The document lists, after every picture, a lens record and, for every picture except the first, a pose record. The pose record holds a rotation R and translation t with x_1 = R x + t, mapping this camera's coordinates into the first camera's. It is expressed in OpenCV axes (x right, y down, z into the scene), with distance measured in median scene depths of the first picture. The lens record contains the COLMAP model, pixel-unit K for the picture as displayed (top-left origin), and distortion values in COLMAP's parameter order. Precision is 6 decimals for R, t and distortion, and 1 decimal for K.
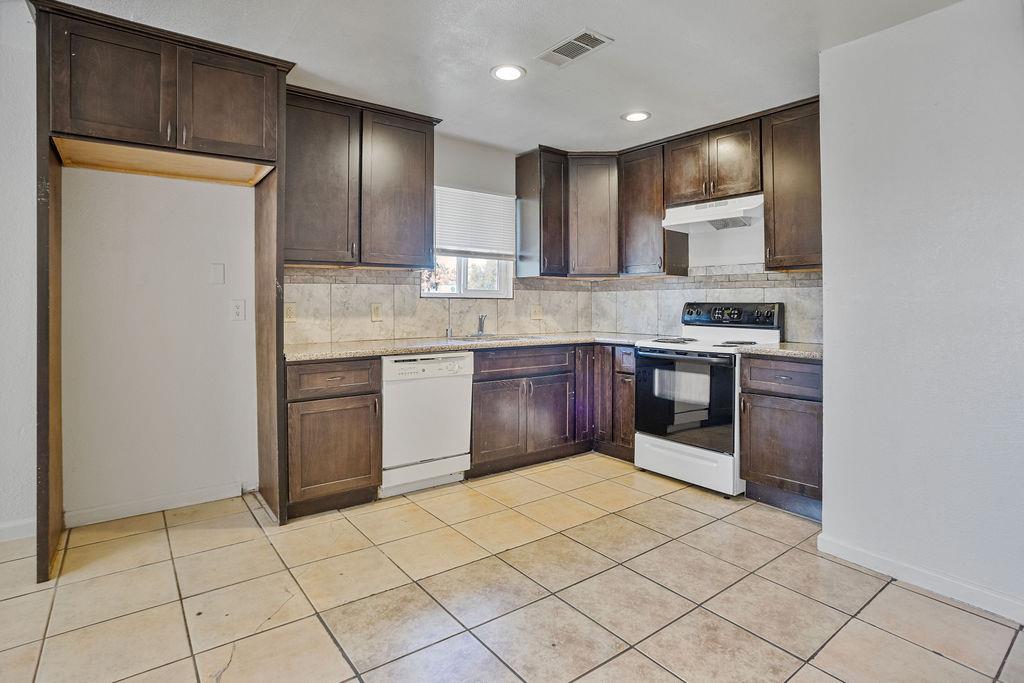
lens RADIAL K [[513.6, 0, 519.8], [0, 513.6, 306.3], [0, 0, 1]] dist [-0.031090, 0.013964]
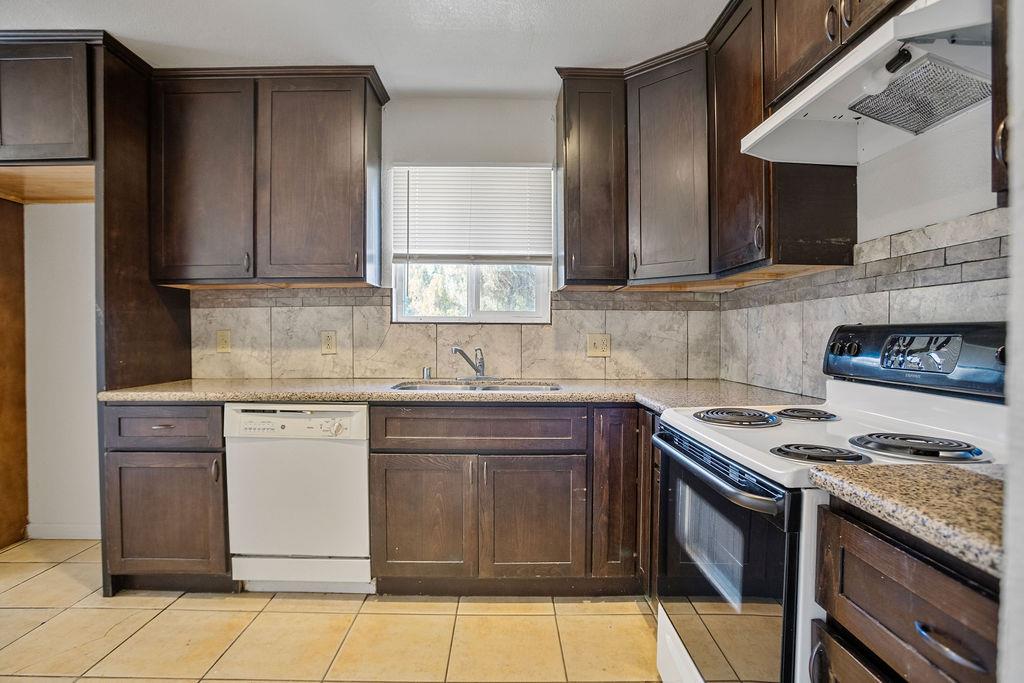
lens RADIAL K [[513.6, 0, 494.1], [0, 513.6, 344.3], [0, 0, 1]] dist [-0.031090, 0.013964]
pose [[0.787977, 0.011722, -0.615593, 0.389233], [-0.002932, 0.999879, 0.015286, 0.001698], [0.615697, -0.010240, 0.787916, 0.535969]]
